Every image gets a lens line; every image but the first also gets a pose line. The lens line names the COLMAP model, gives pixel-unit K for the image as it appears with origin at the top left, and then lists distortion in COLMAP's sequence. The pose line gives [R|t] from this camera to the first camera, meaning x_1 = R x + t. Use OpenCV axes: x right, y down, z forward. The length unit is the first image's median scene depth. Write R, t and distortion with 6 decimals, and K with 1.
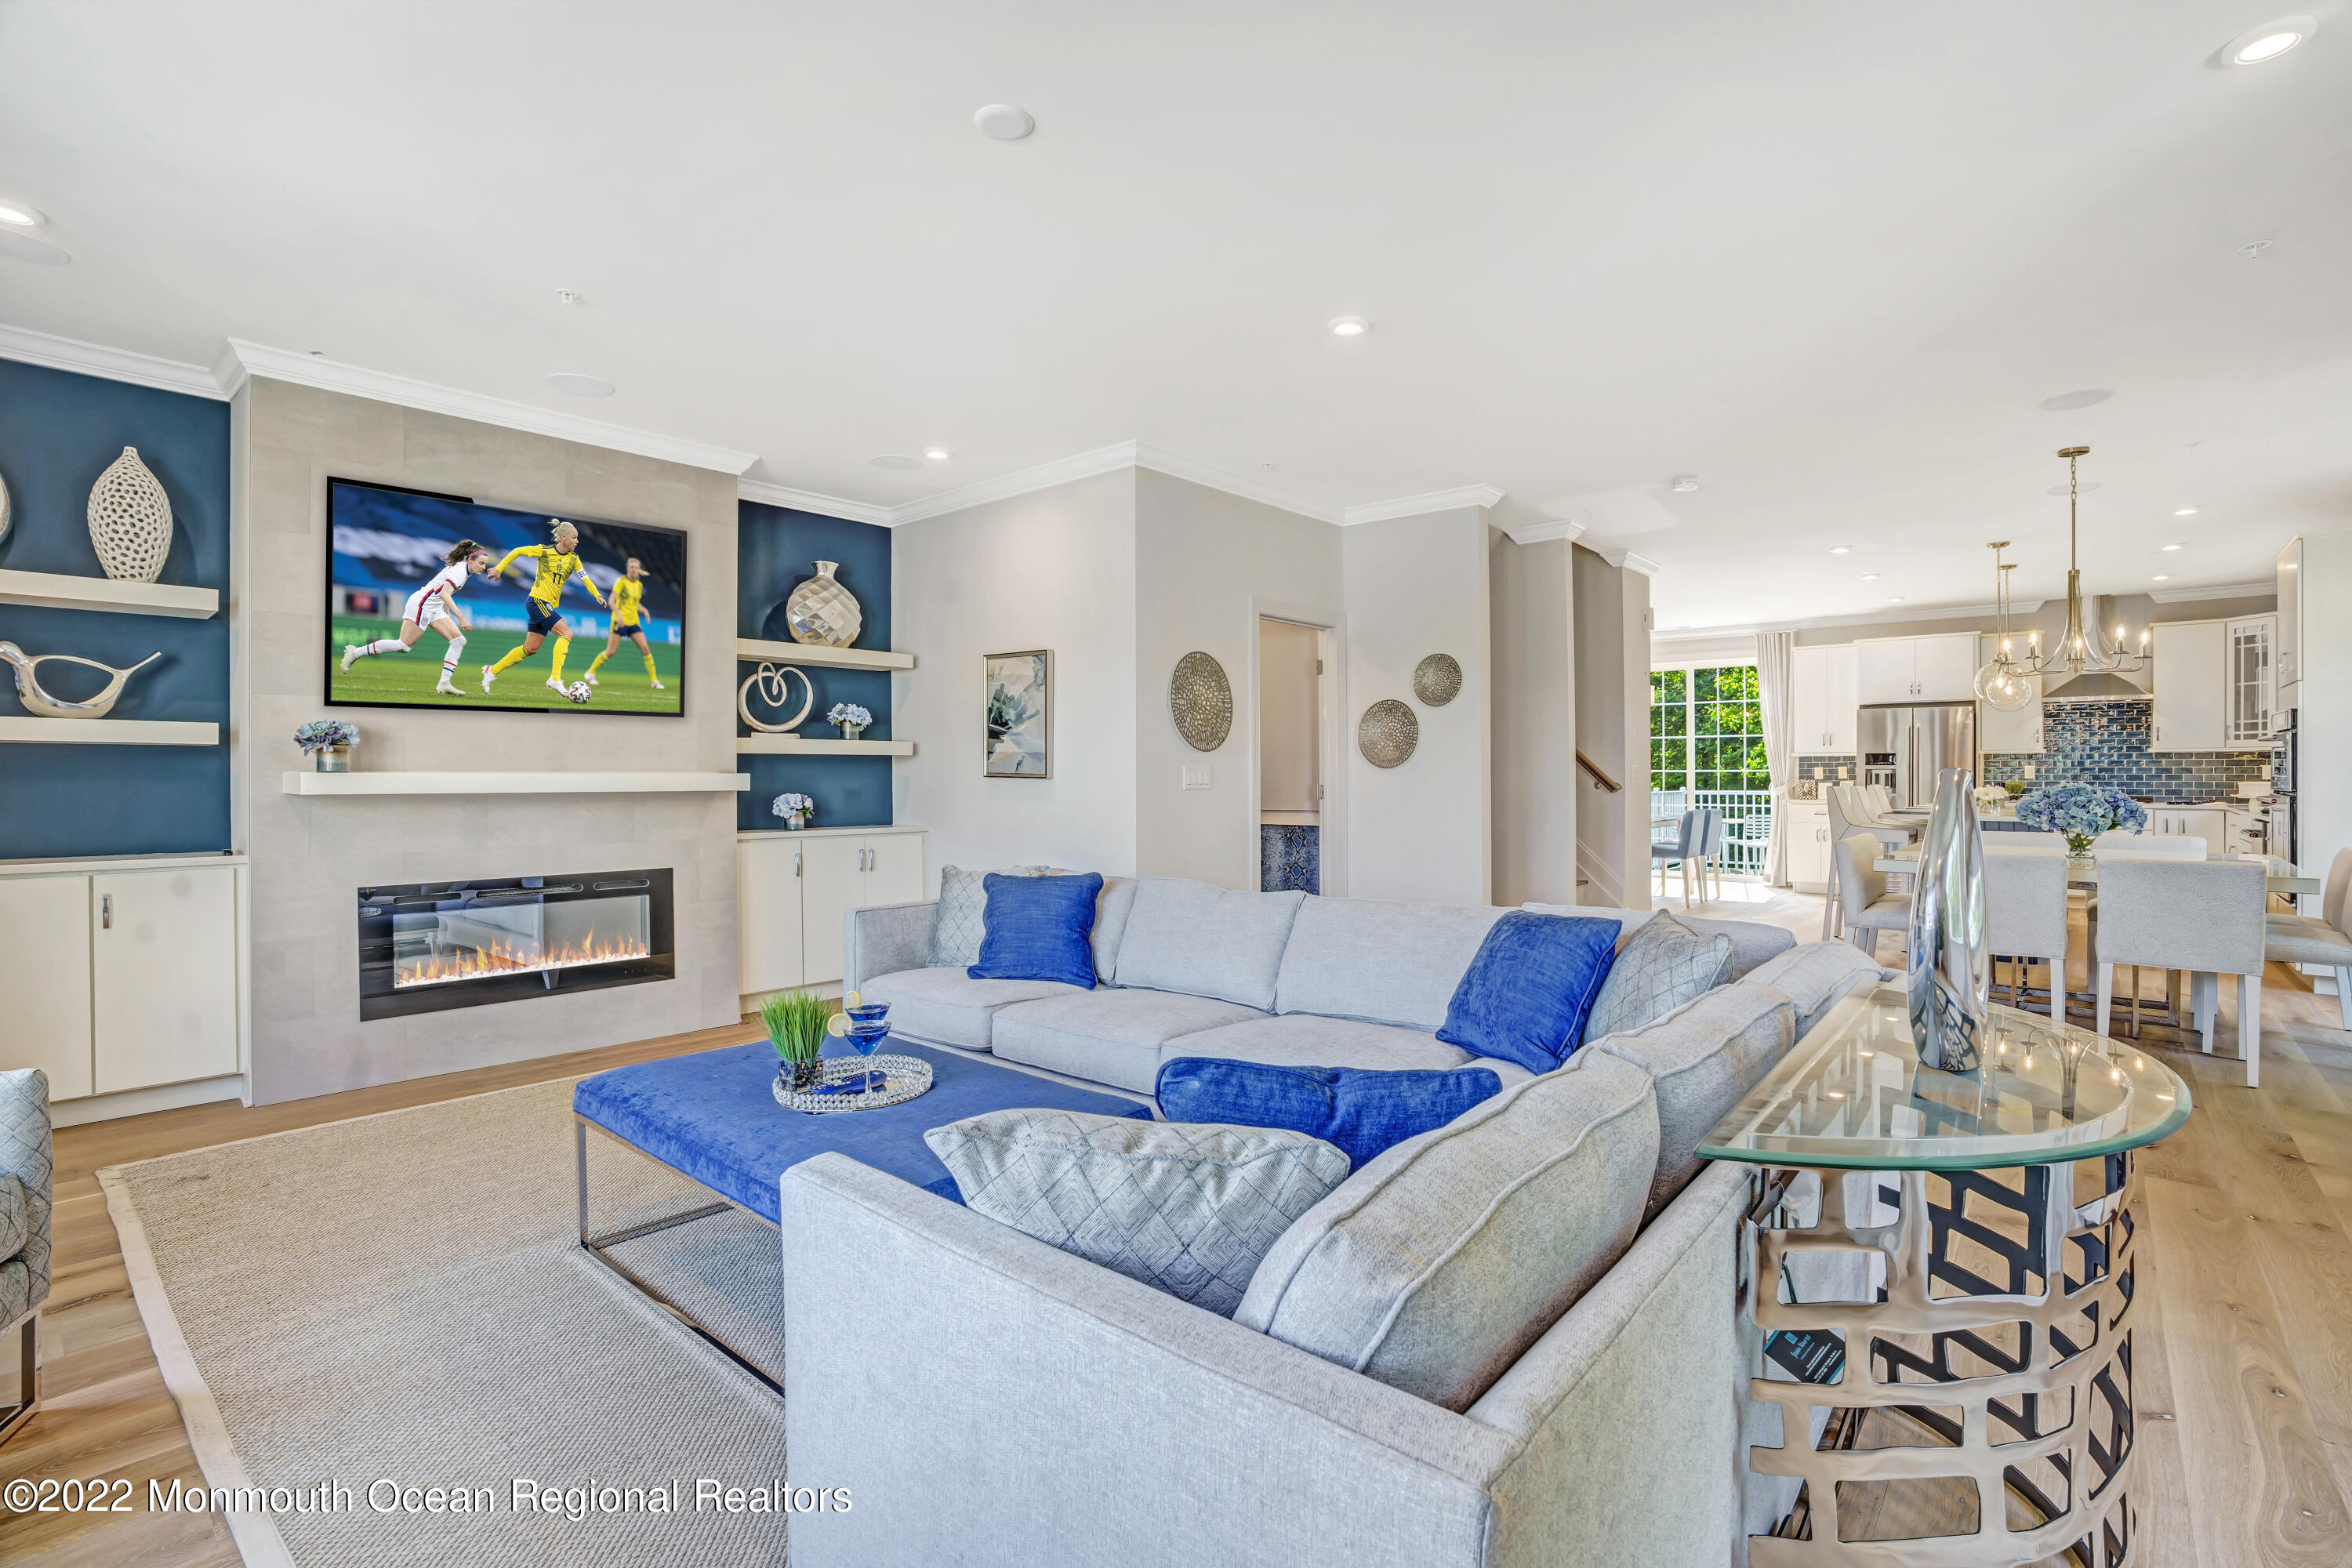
lens RADIAL K [[1084.6, 0, 1176.0], [0, 1084.6, 784.0], [0, 0, 1]] dist [-0.057174, 0.018872]
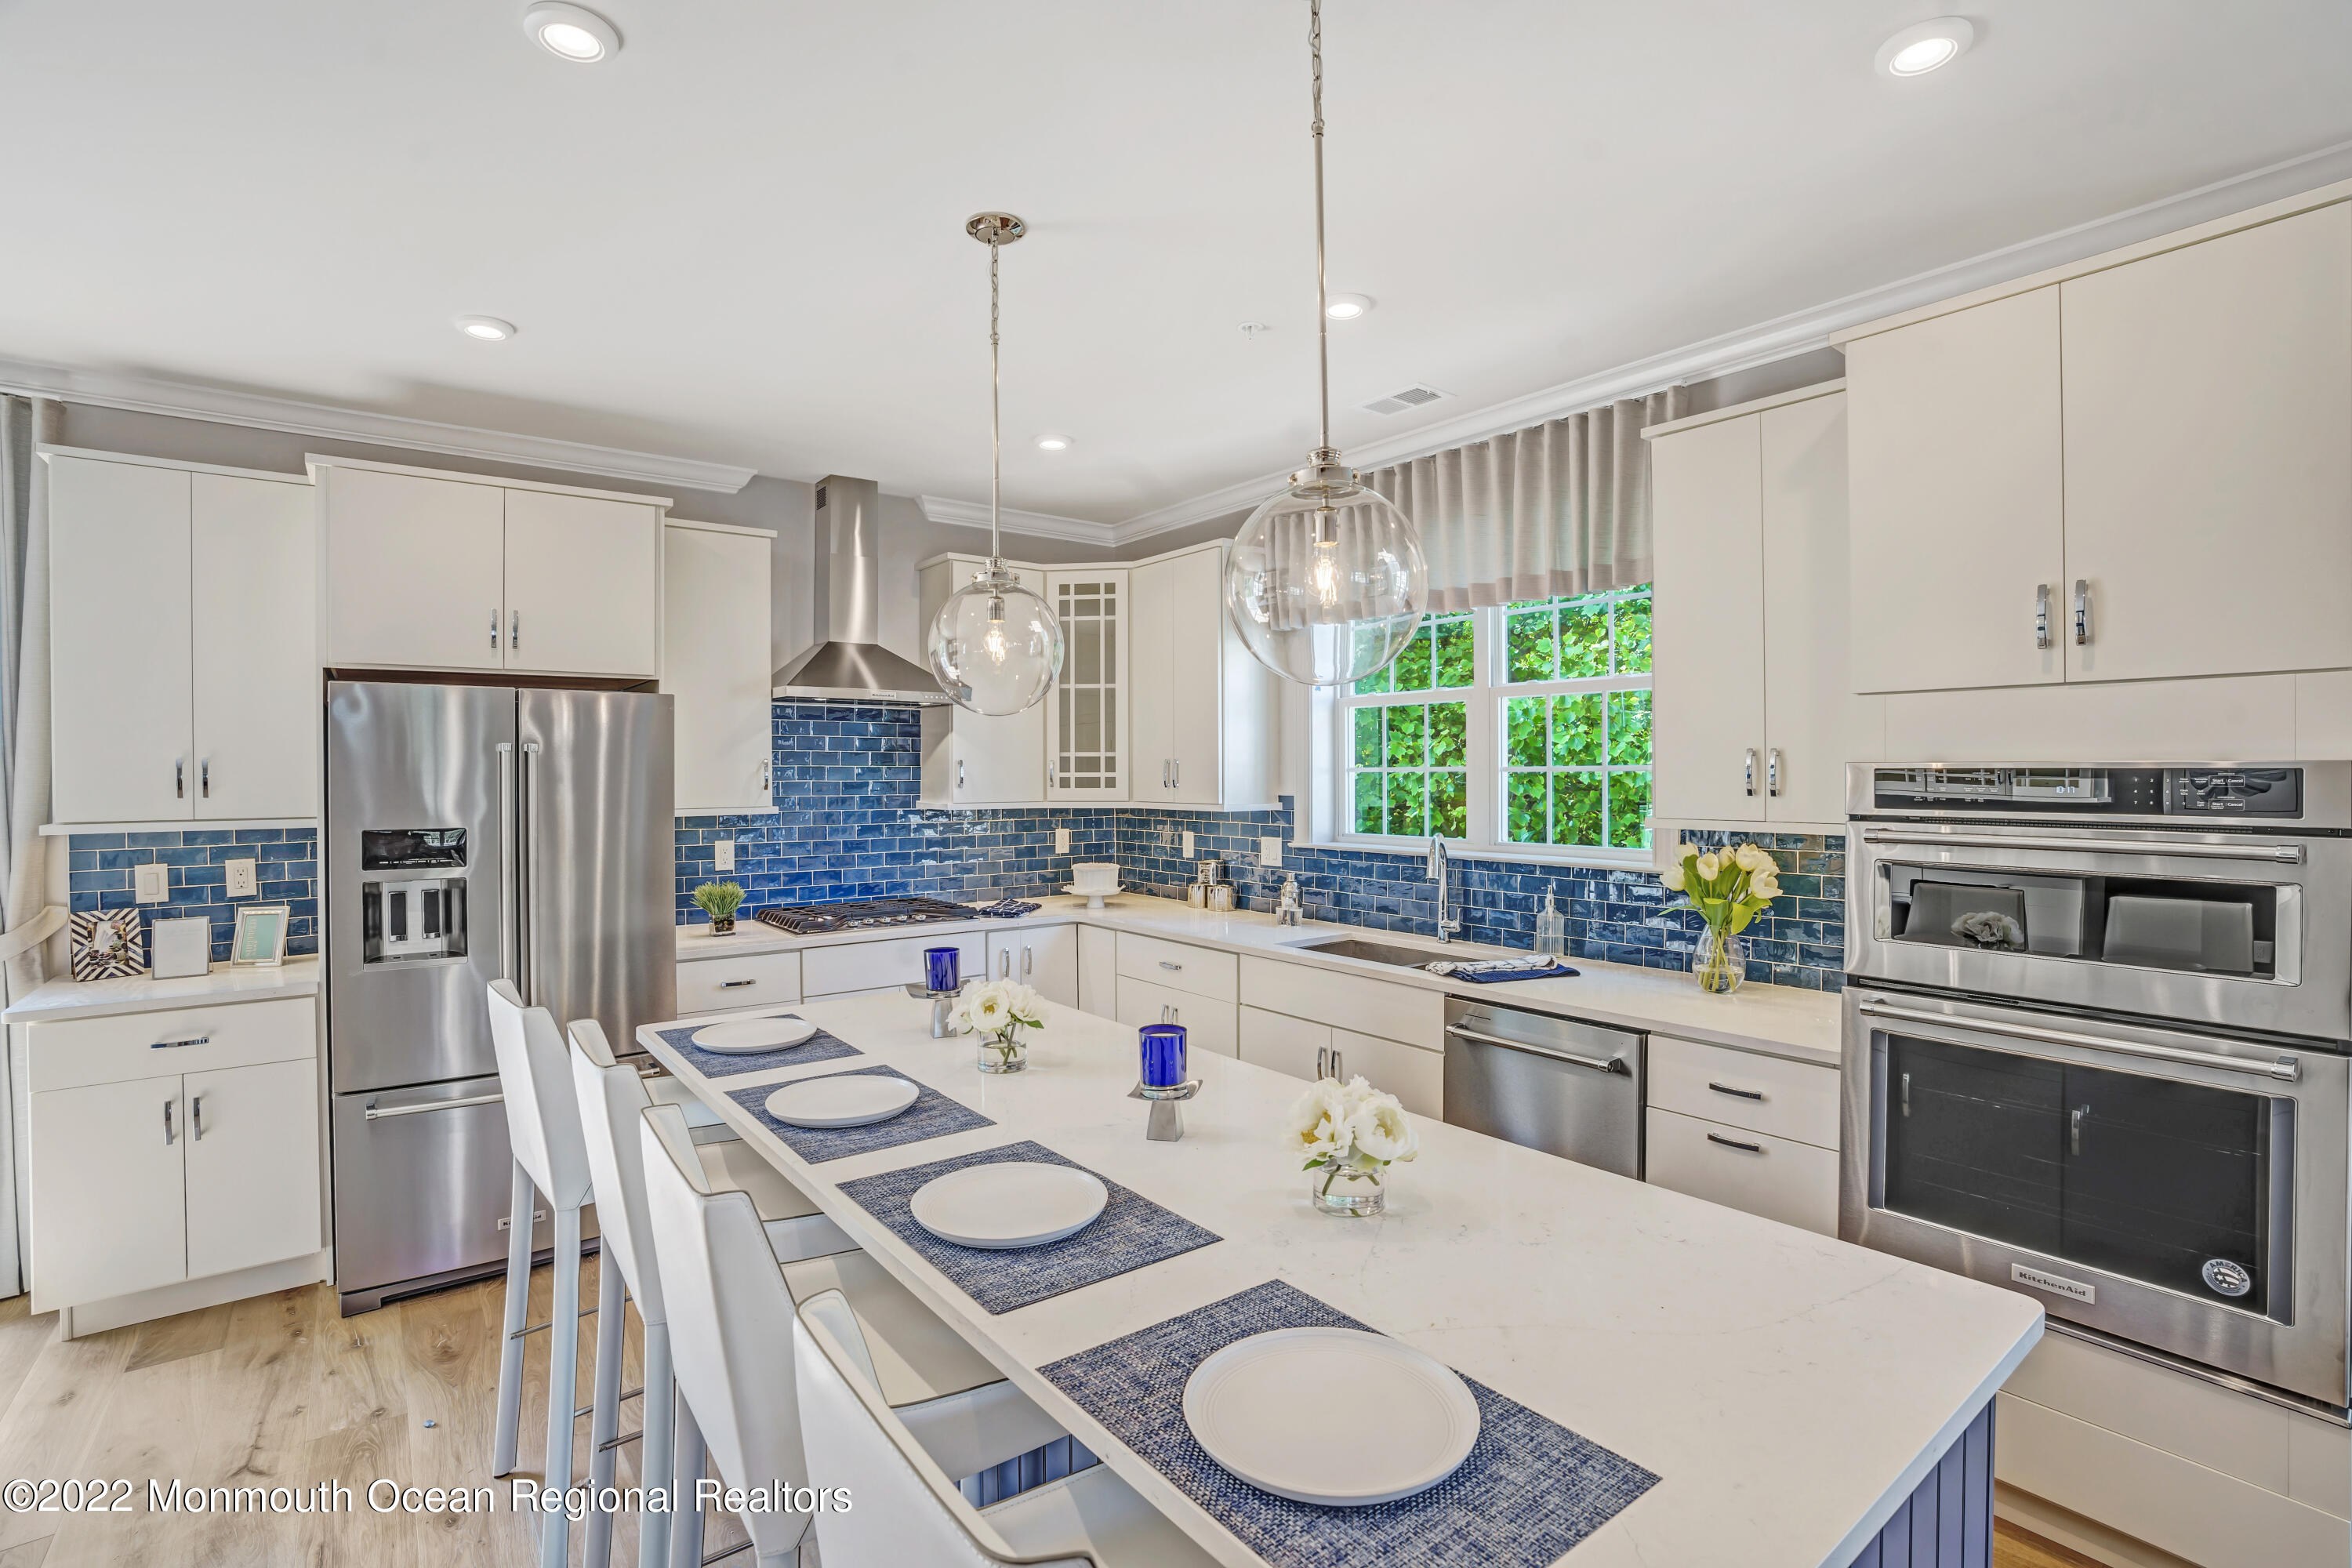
lens RADIAL K [[1084.6, 0, 1176.0], [0, 1084.6, 784.0], [0, 0, 1]] dist [-0.057174, 0.018872]
pose [[0.194680, -0.008263, 0.980832, 0.410124], [0.013492, 0.999892, 0.005746, -0.041062], [-0.980774, 0.012114, 0.194771, 0.729109]]
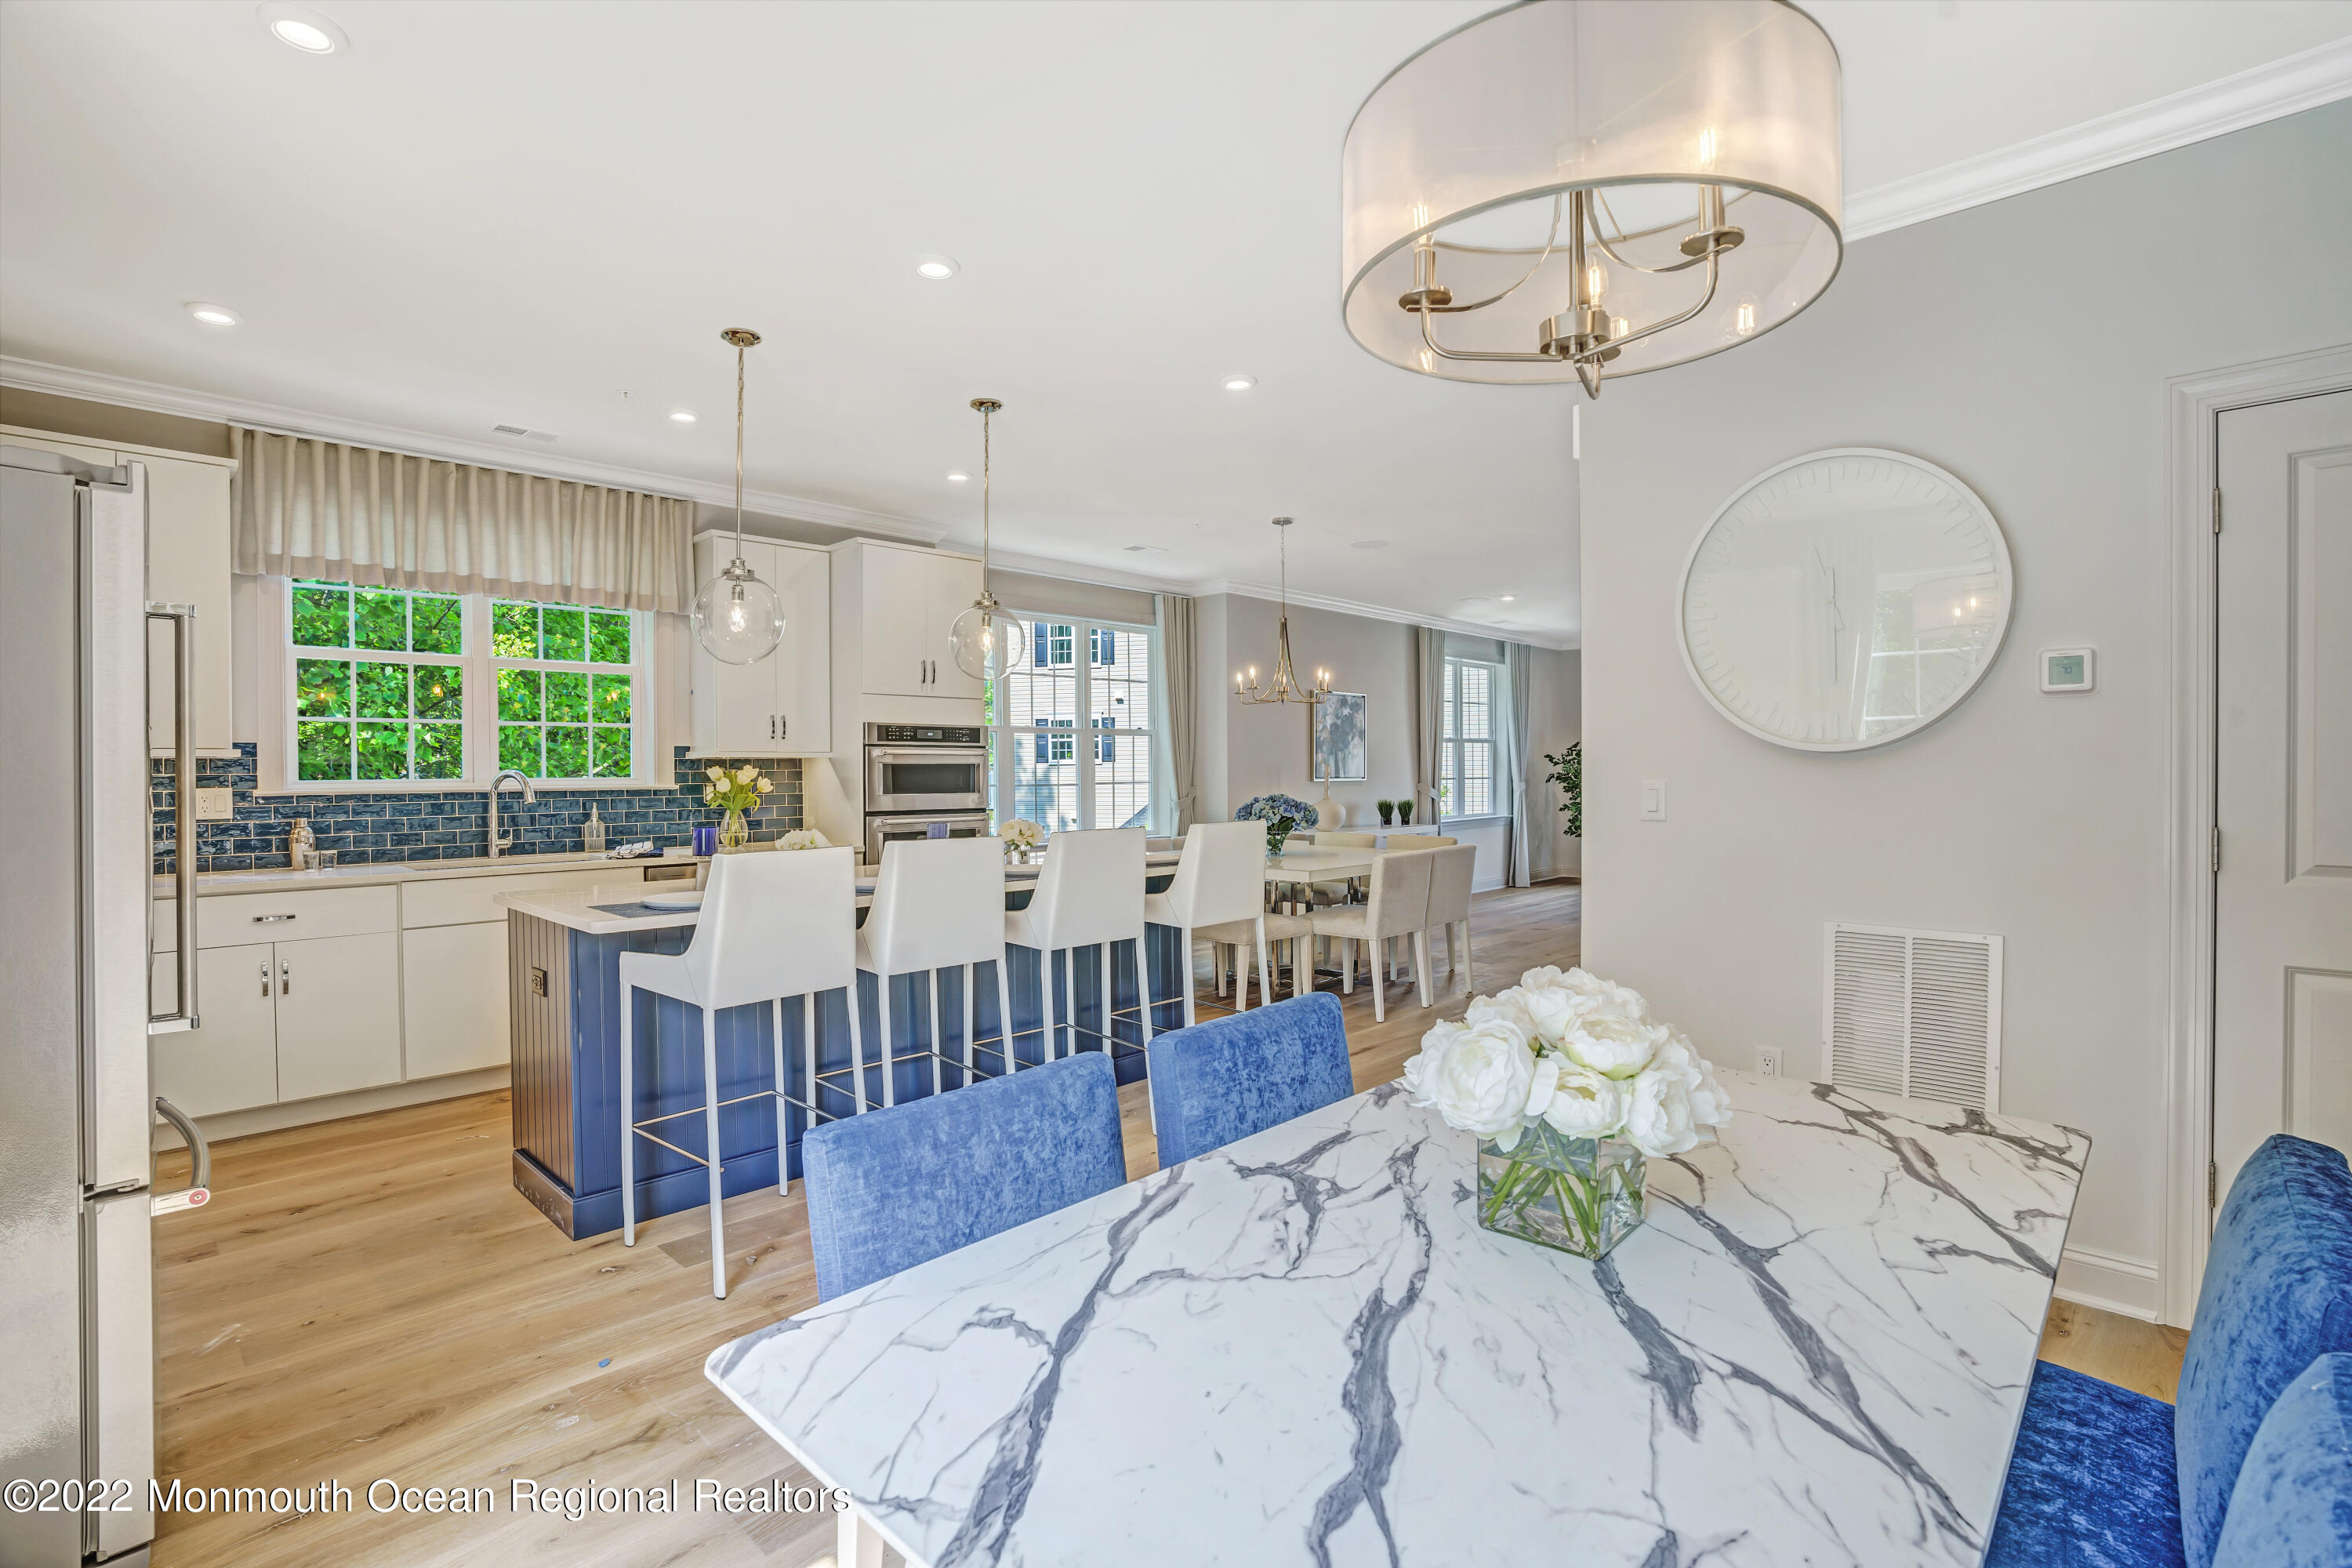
lens RADIAL K [[1084.6, 0, 1176.0], [0, 1084.6, 784.0], [0, 0, 1]] dist [-0.057174, 0.018872]
pose [[-0.998873, 0.009851, 0.046419, 0.480736], [0.010955, 0.999662, 0.023596, -0.021905], [-0.046171, 0.024078, -0.998643, 1.179615]]
